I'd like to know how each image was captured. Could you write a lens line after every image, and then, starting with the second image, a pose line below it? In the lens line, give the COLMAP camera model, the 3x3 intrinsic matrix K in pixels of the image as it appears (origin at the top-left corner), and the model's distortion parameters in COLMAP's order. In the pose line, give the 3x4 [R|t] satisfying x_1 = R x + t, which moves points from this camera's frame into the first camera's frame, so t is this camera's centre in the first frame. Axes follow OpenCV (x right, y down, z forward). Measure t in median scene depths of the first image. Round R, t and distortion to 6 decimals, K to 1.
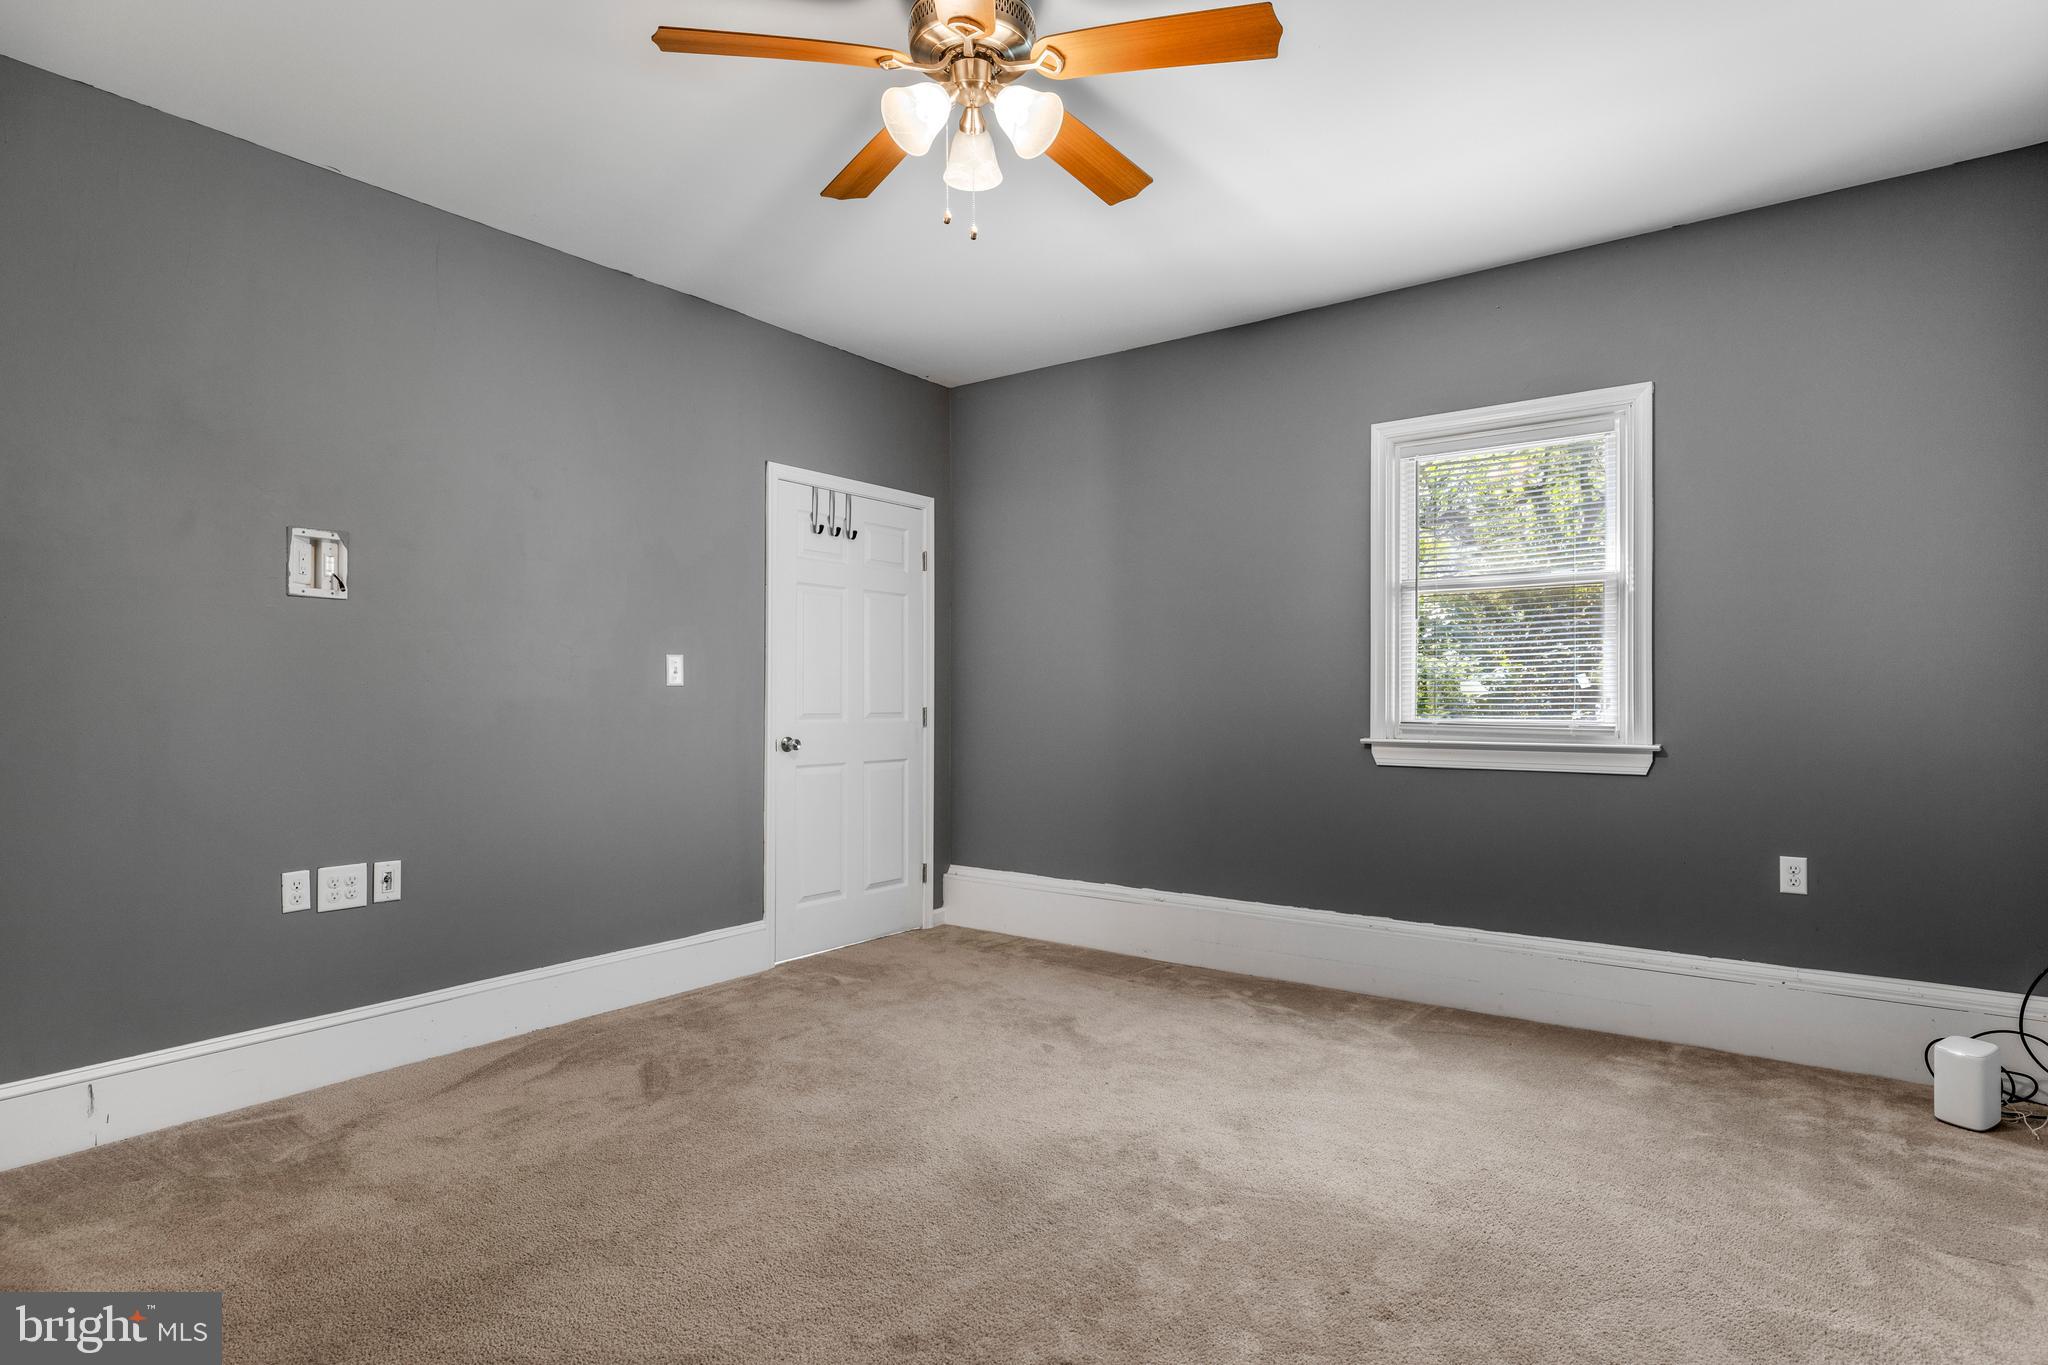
lens RADIAL K [[1119.3, 0, 1023.2], [0, 1119.3, 692.7], [0, 0, 1]] dist [-0.001540, -0.000037]
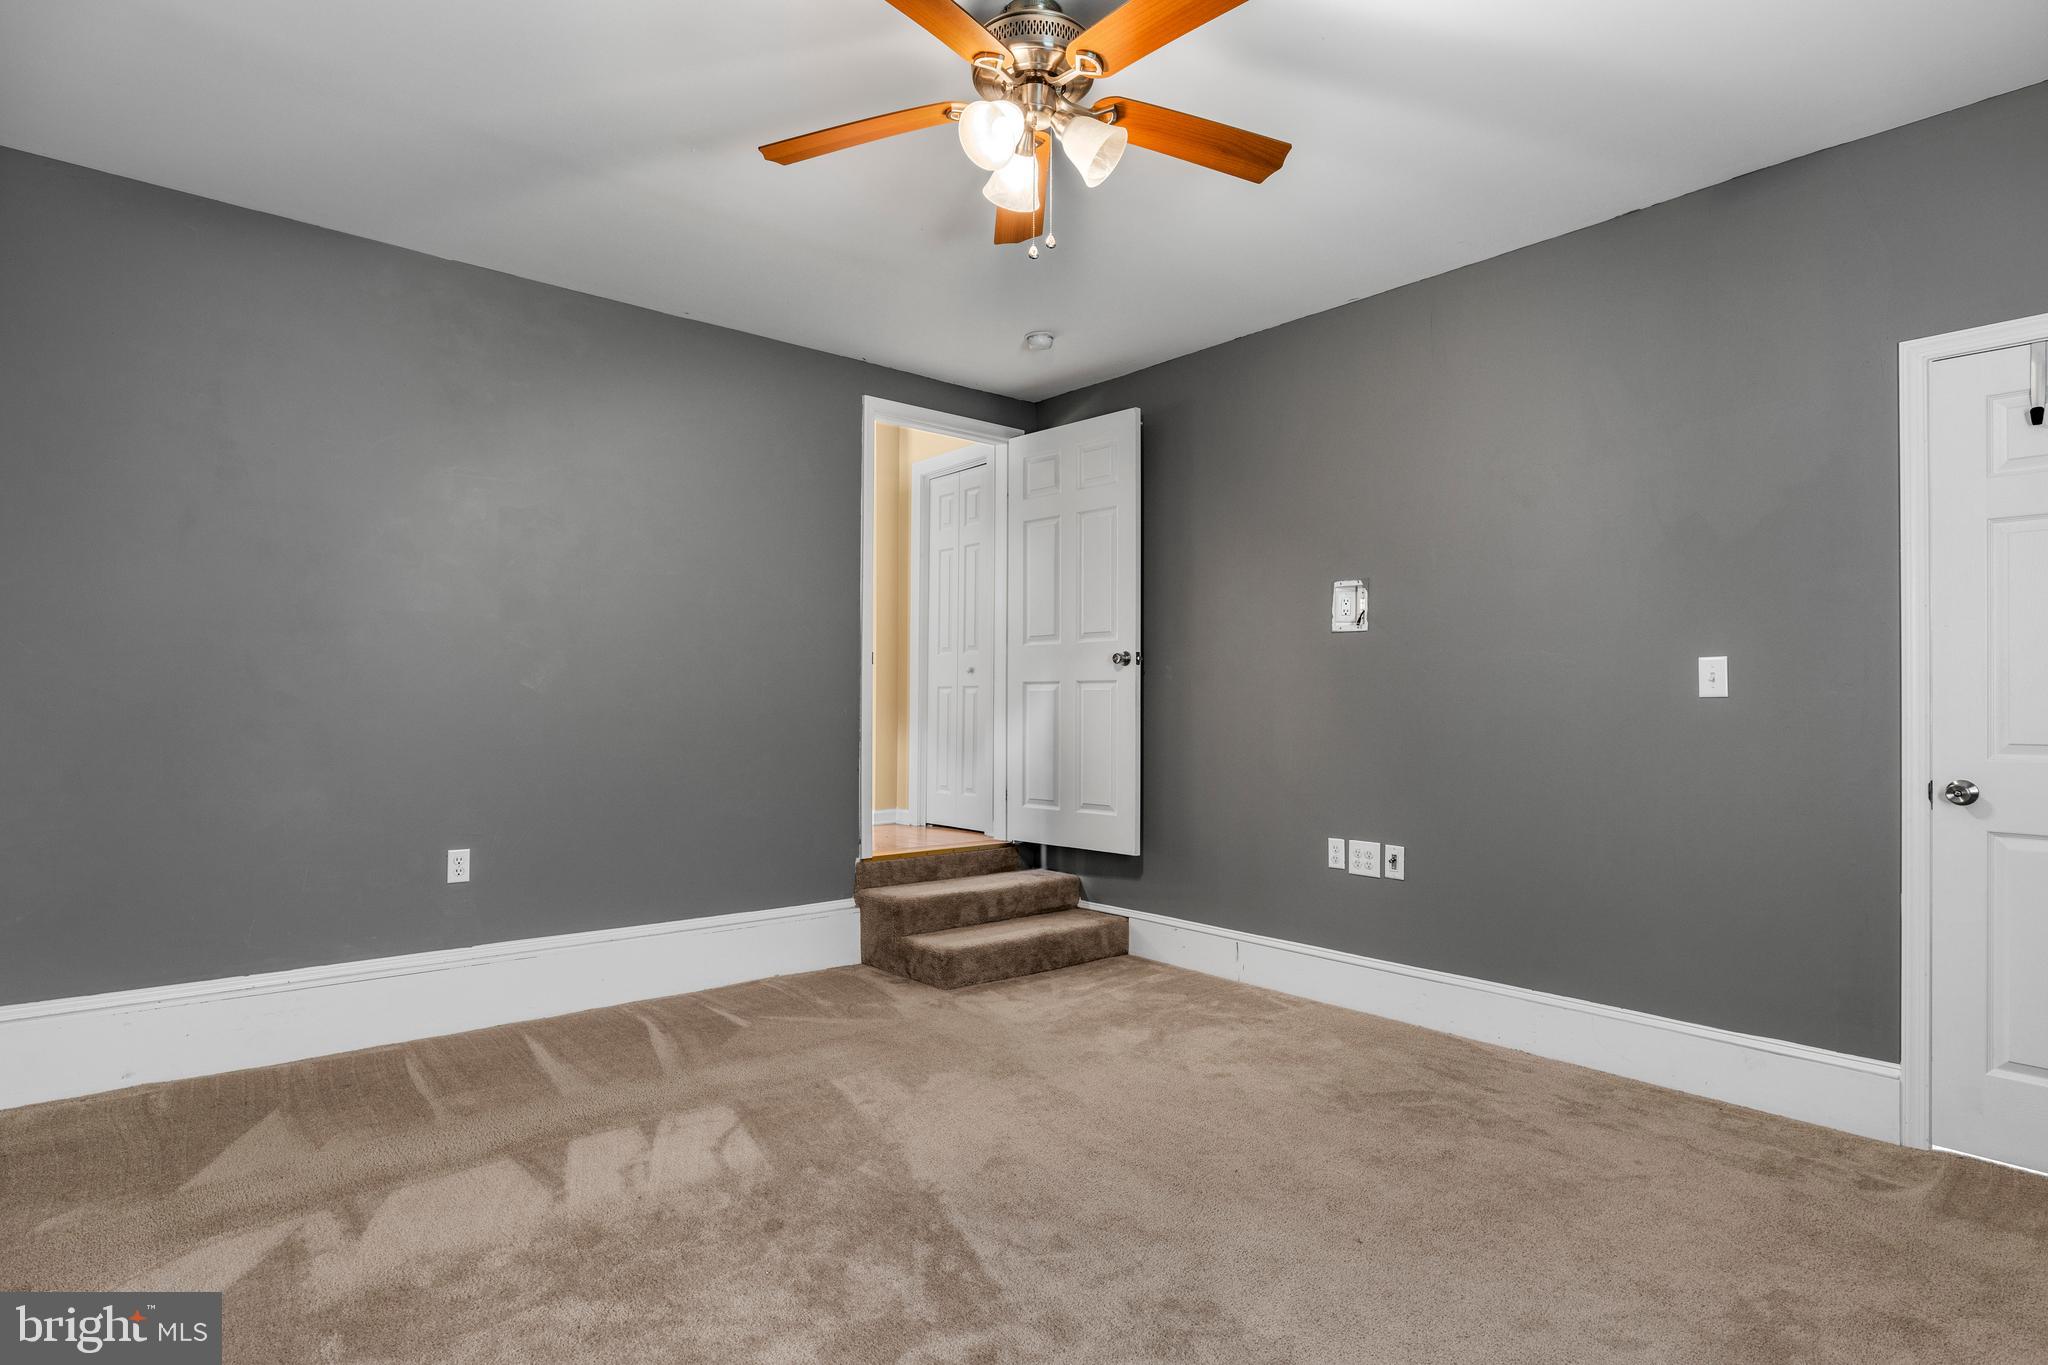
lens RADIAL K [[1119.3, 0, 1034.9], [0, 1119.3, 685.2], [0, 0, 1]] dist [-0.001540, -0.000037]
pose [[-0.260548, -0.022421, -0.965201, 0.707906], [-0.006682, 0.999748, -0.021420, 0.007449], [0.965438, 0.000869, -0.260632, 0.959414]]
